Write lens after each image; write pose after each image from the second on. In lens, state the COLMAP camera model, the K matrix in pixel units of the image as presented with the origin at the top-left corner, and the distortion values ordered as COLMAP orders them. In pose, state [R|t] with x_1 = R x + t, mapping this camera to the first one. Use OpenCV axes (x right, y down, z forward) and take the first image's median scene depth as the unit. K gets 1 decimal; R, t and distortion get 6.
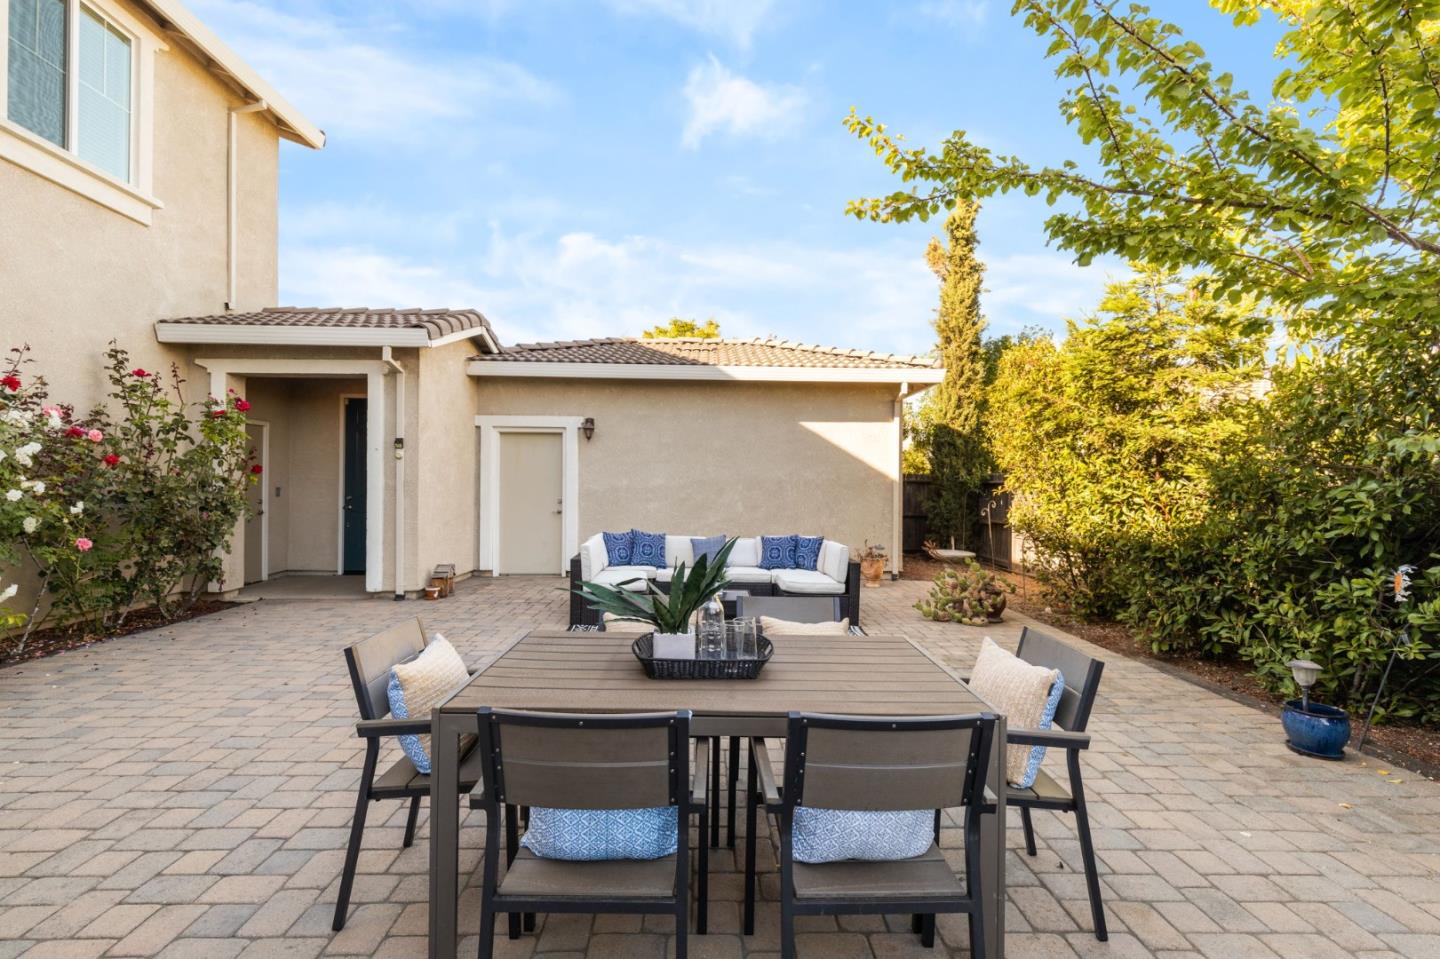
lens RADIAL K [[650.4, 0, 722.1], [0, 650.4, 480.7], [0, 0, 1]] dist [0.008228, -0.000353]
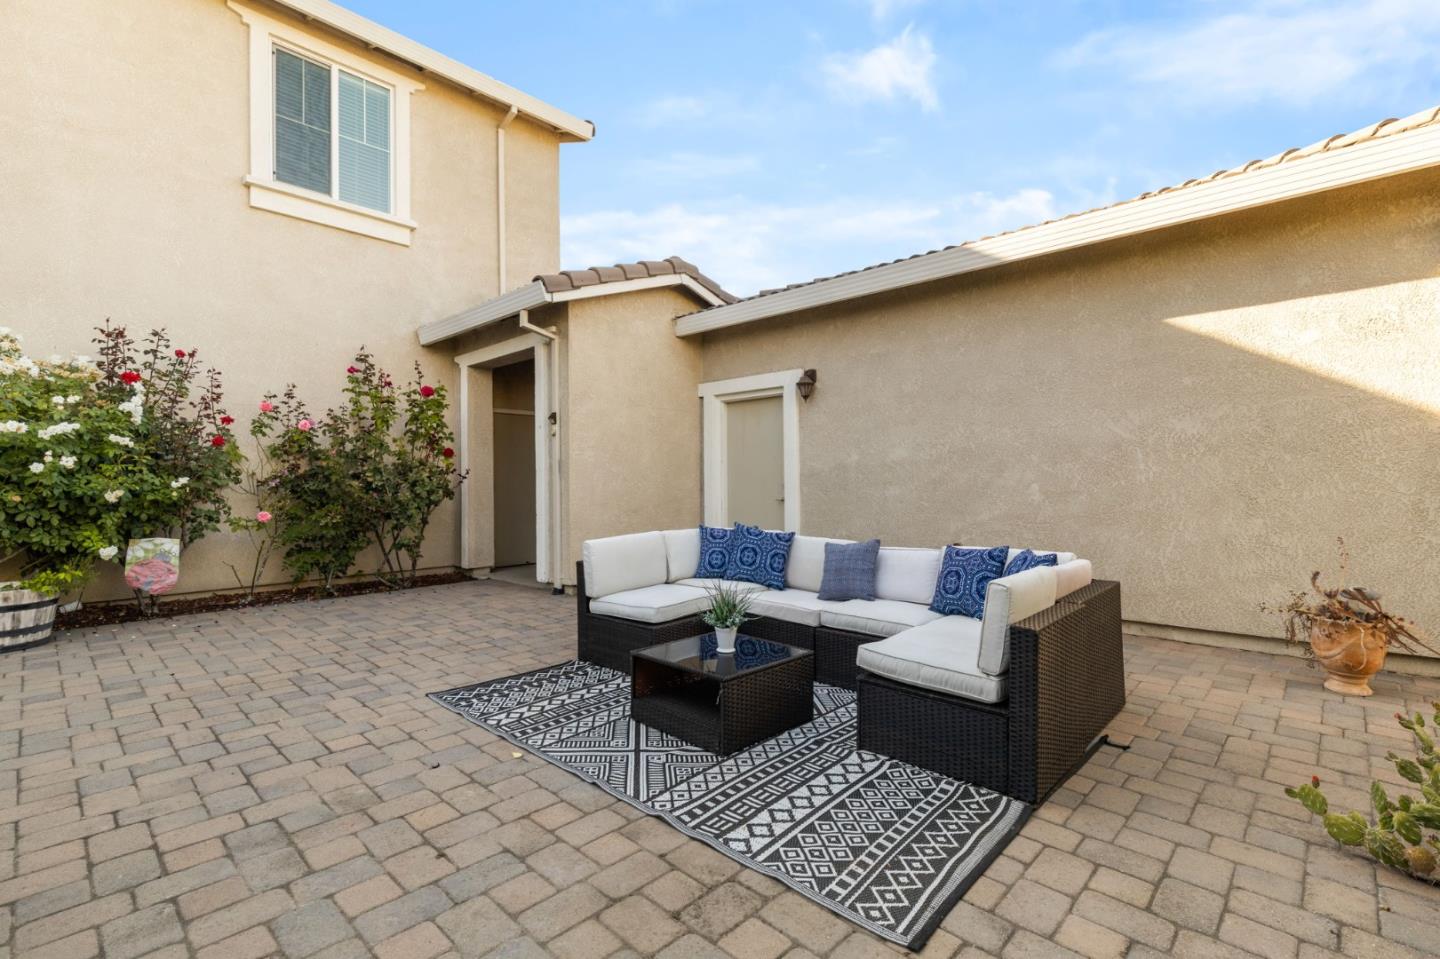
lens RADIAL K [[655.8, 0, 720.0], [0, 655.8, 479.5], [0, 0, 1]] dist [0.004379, 0.000171]
pose [[0.701417, -0.015443, -0.712584, 0.241709], [0.016103, 0.999853, -0.005818, 0.027995], [0.712569, -0.007394, 0.701563, 0.425242]]
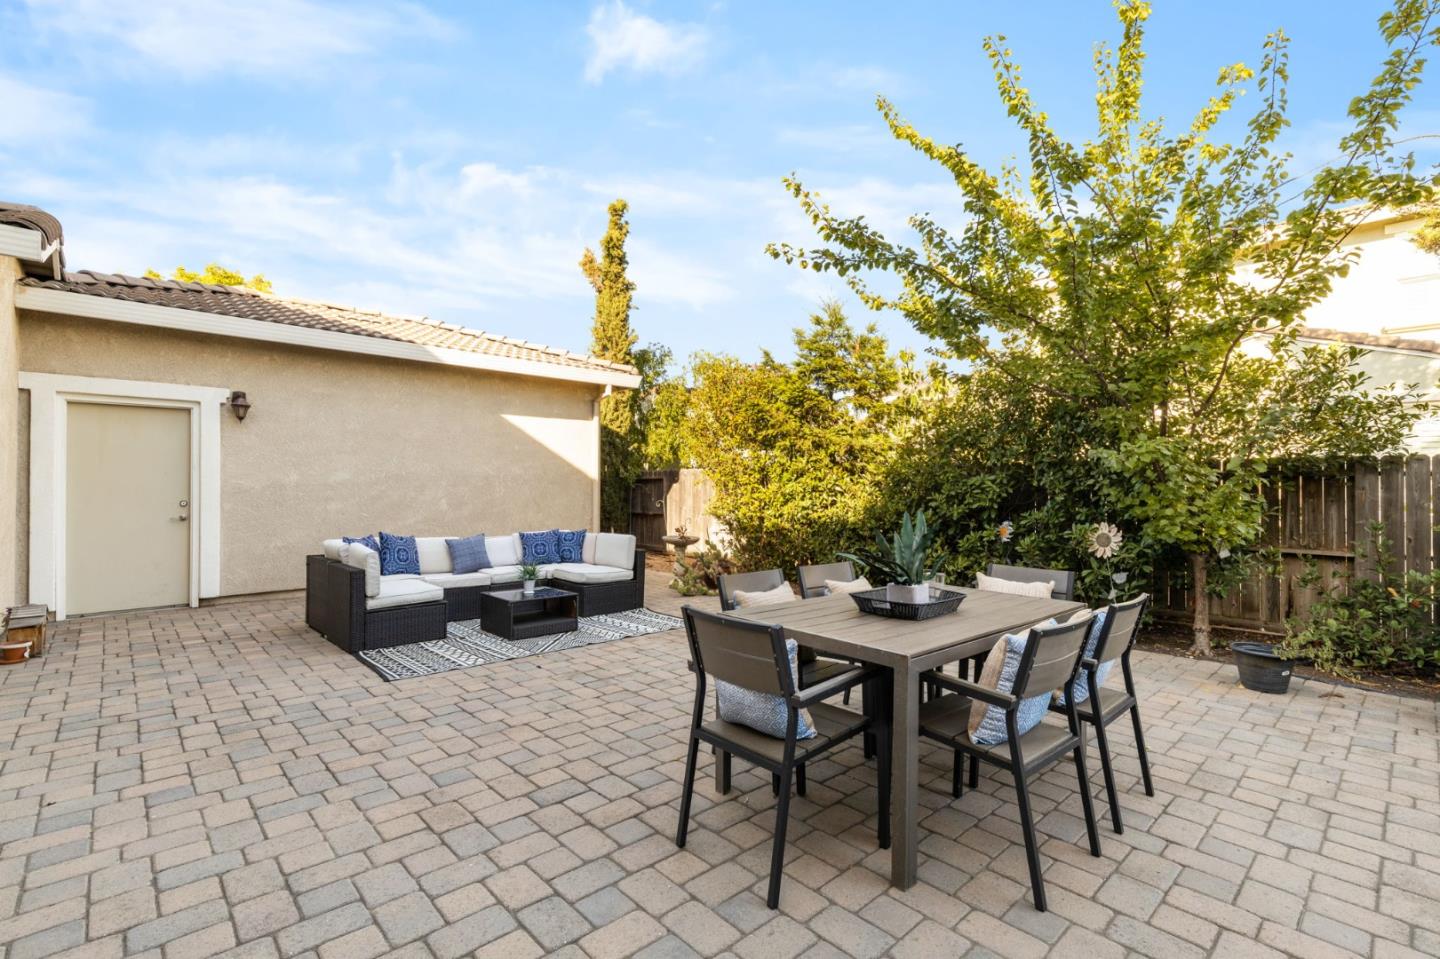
lens RADIAL K [[650.4, 0, 722.1], [0, 650.4, 480.7], [0, 0, 1]] dist [0.008228, -0.000353]
pose [[0.754036, -0.001730, 0.656831, -0.281565], [0.000050, 0.999997, 0.002577, 0.004882], [-0.656833, -0.001910, 0.754033, 0.062877]]
